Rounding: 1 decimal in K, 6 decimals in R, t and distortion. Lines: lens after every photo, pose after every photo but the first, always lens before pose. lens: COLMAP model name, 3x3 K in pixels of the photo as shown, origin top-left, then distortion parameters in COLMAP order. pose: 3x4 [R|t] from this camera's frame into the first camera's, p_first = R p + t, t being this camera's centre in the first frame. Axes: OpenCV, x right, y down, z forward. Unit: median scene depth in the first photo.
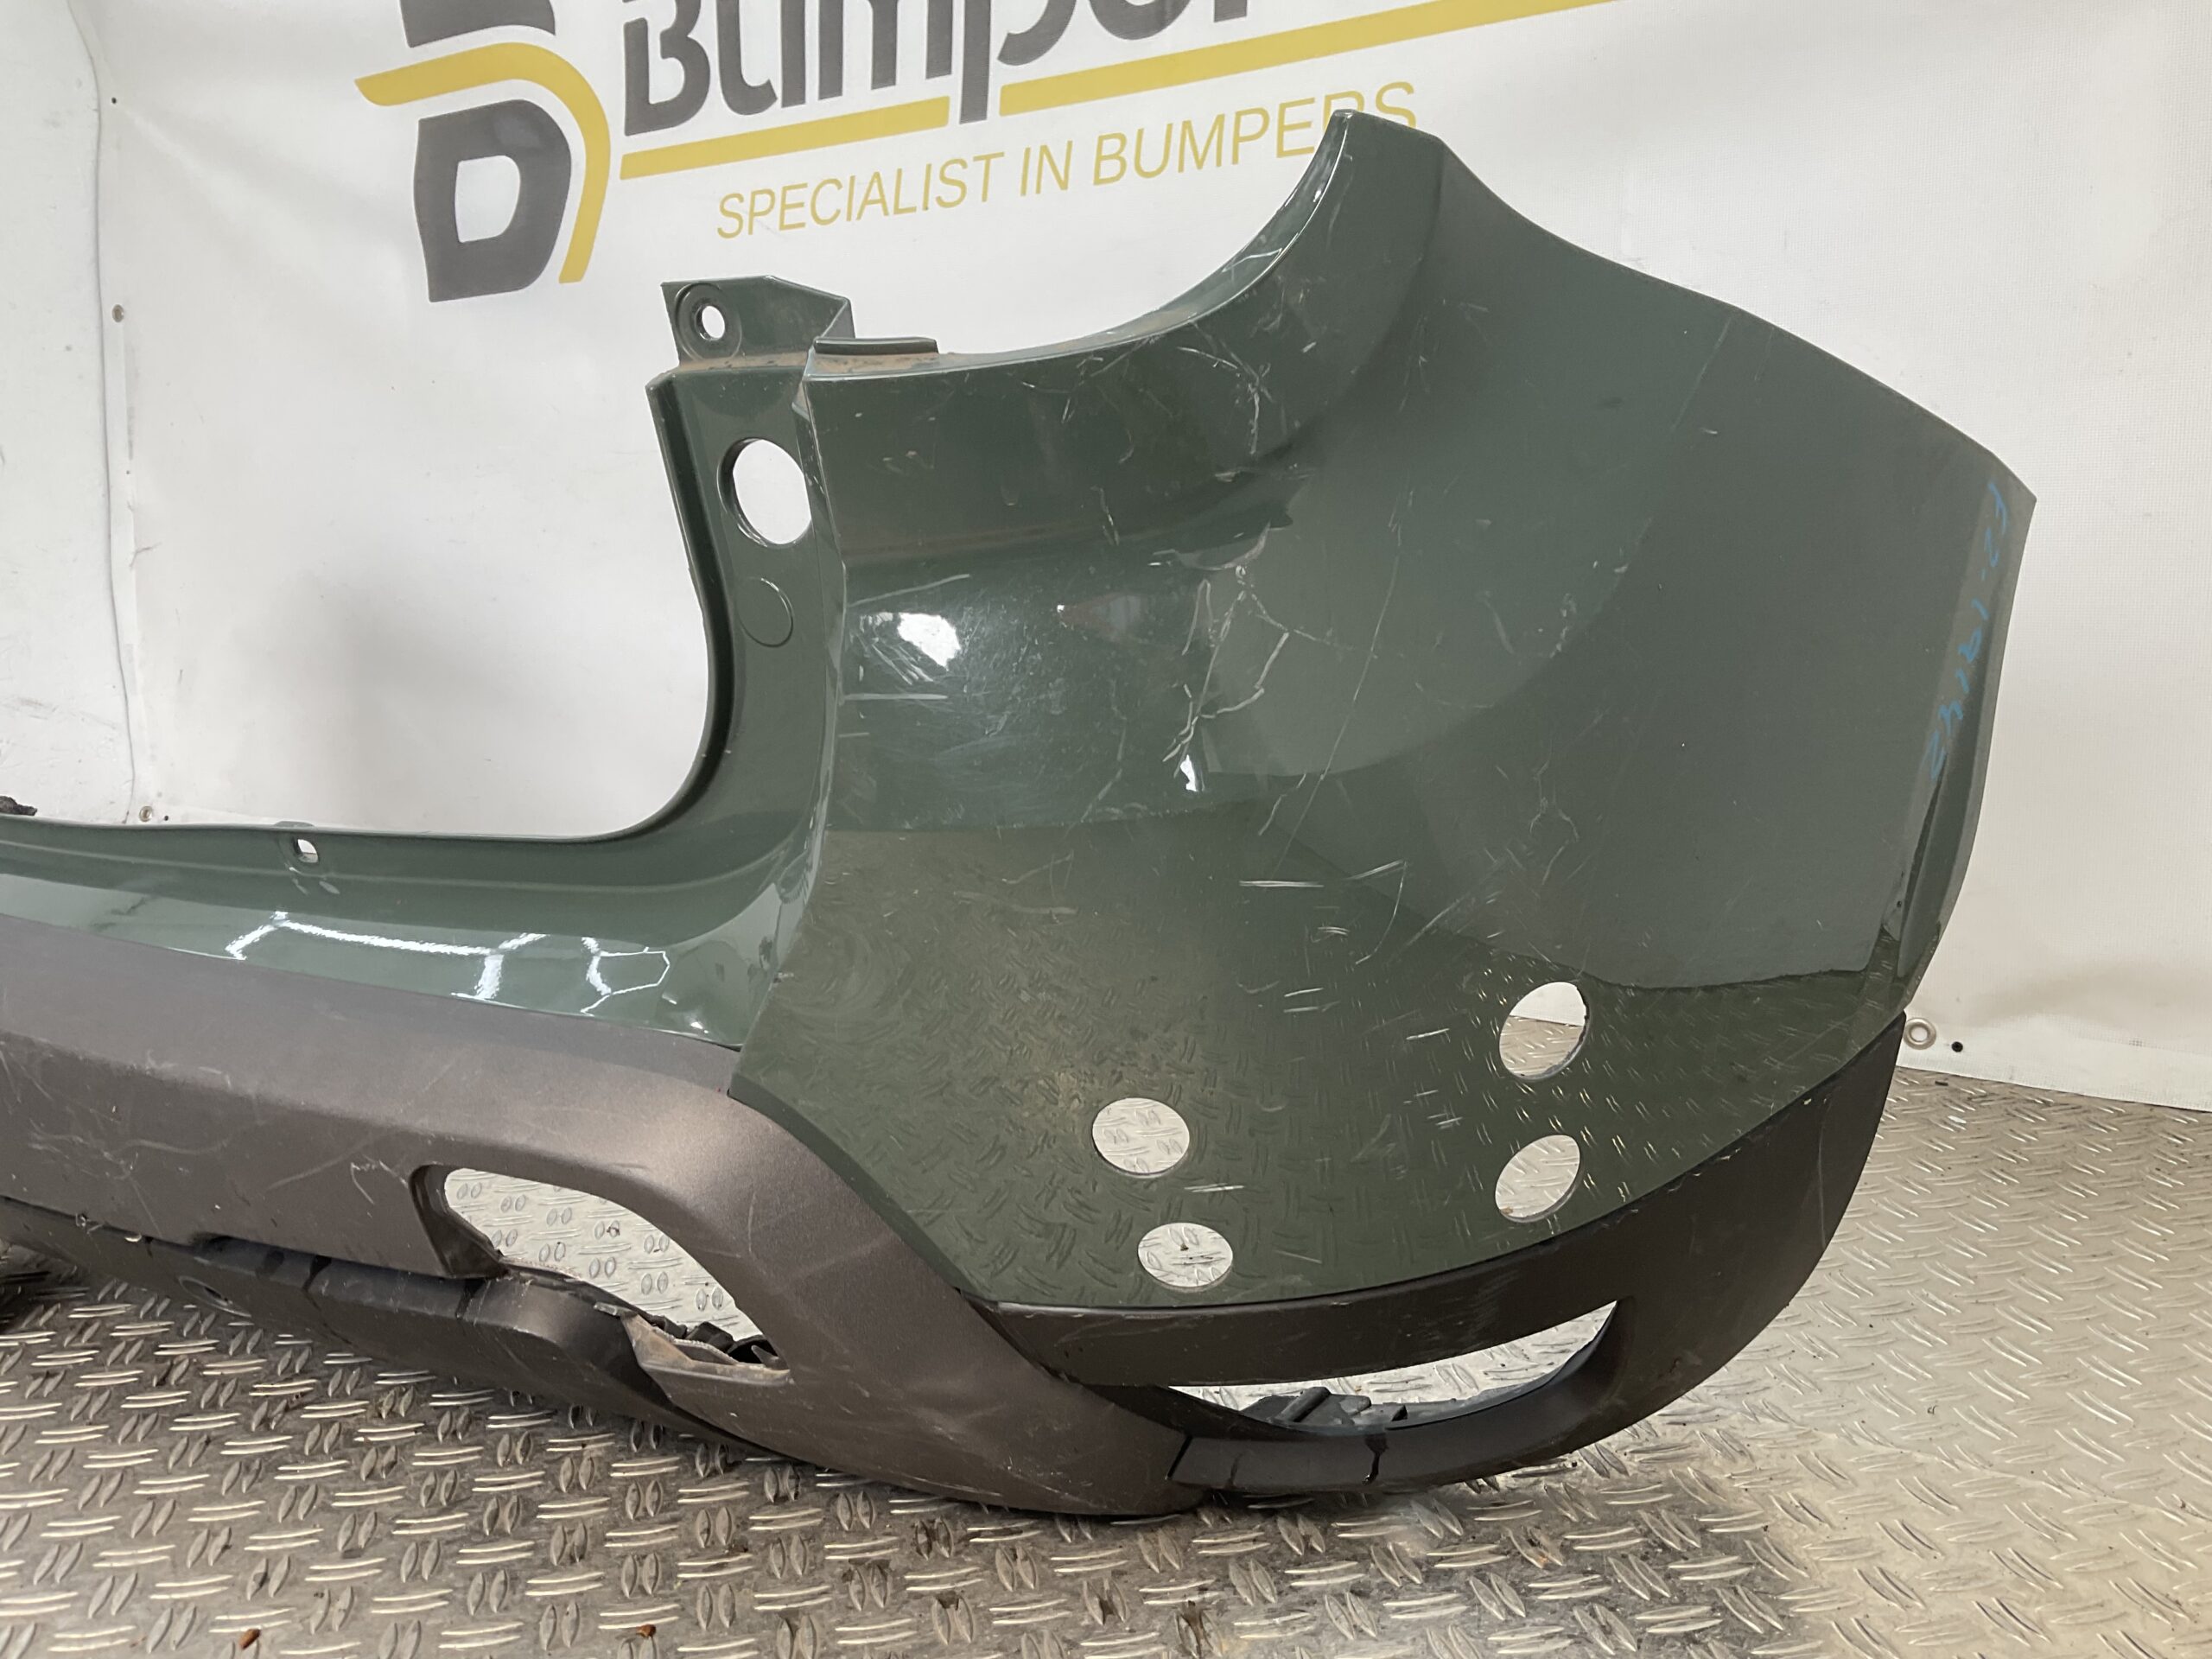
lens RADIAL K [[2053.5, 0, 1121.3], [0, 2053.5, 820.0], [0, 0, 1]] dist [0.098998, -0.184513]
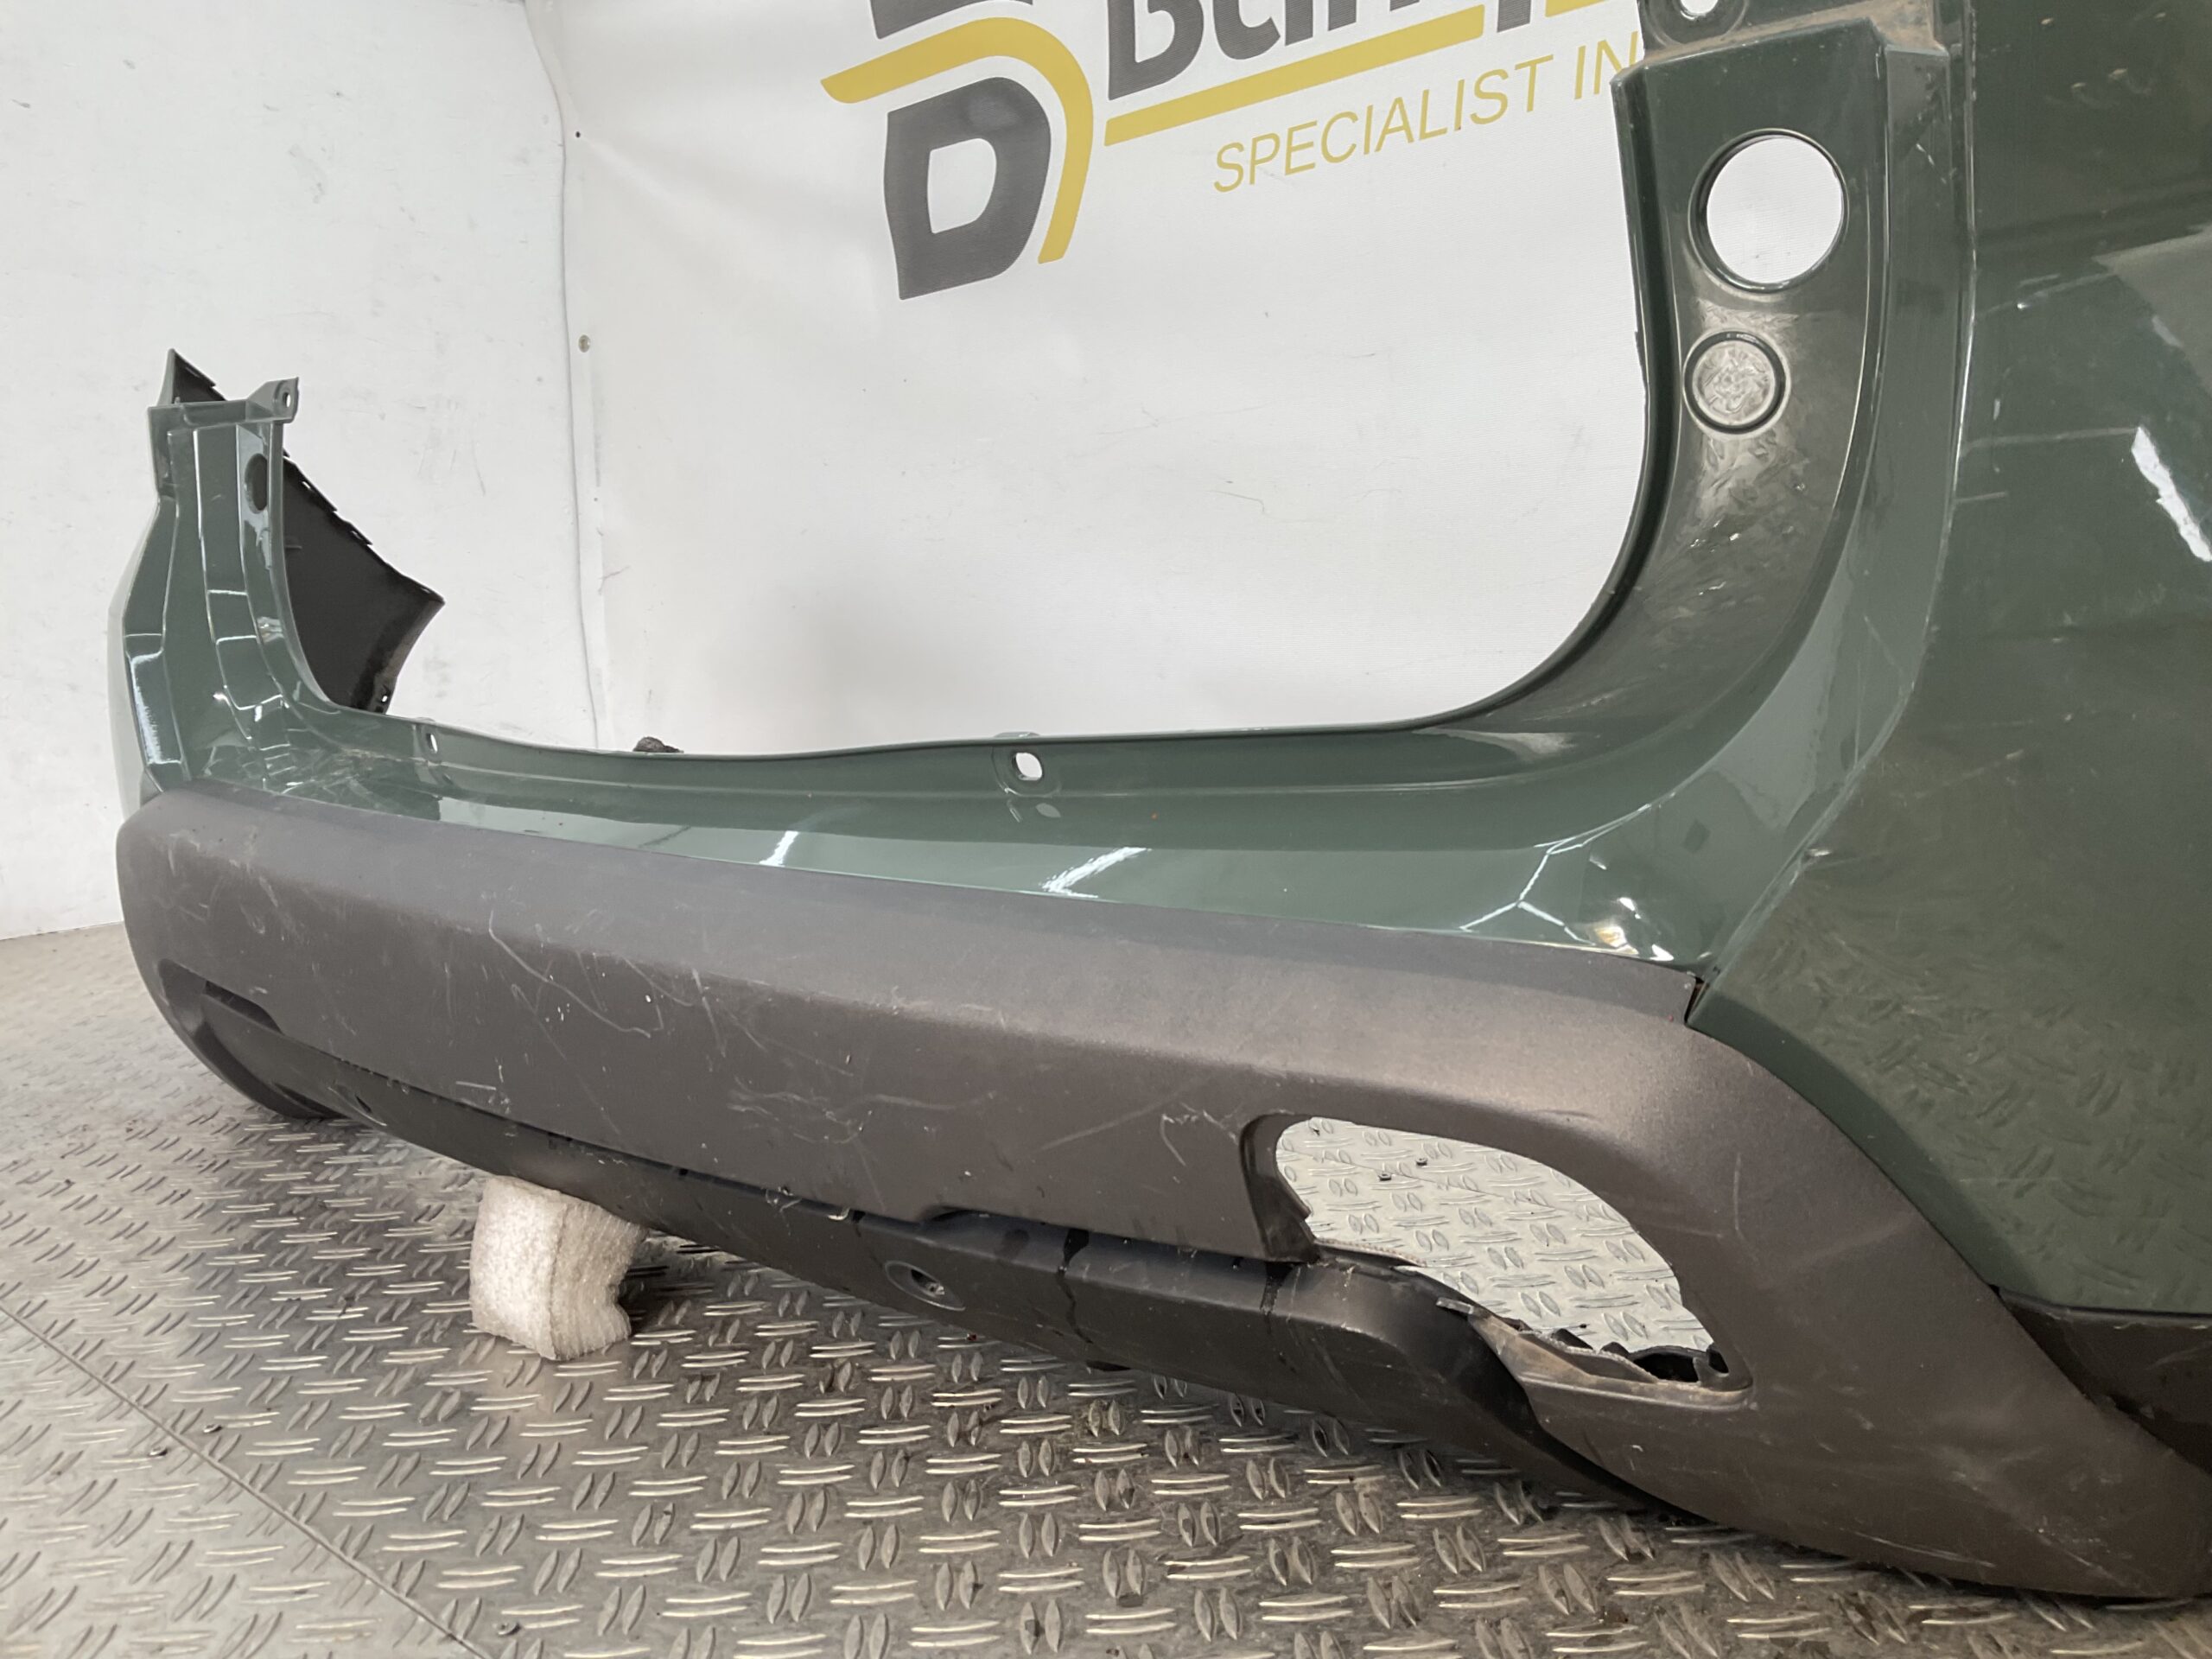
lens RADIAL K [[2053.5, 0, 1080.2], [0, 2053.5, 791.4], [0, 0, 1]] dist [0.098998, -0.184513]
pose [[0.983630, -0.025862, -0.178333, -0.226148], [0.019823, 0.999171, -0.035567, 0.058422], [0.179105, 0.031450, 0.983327, 0.169573]]
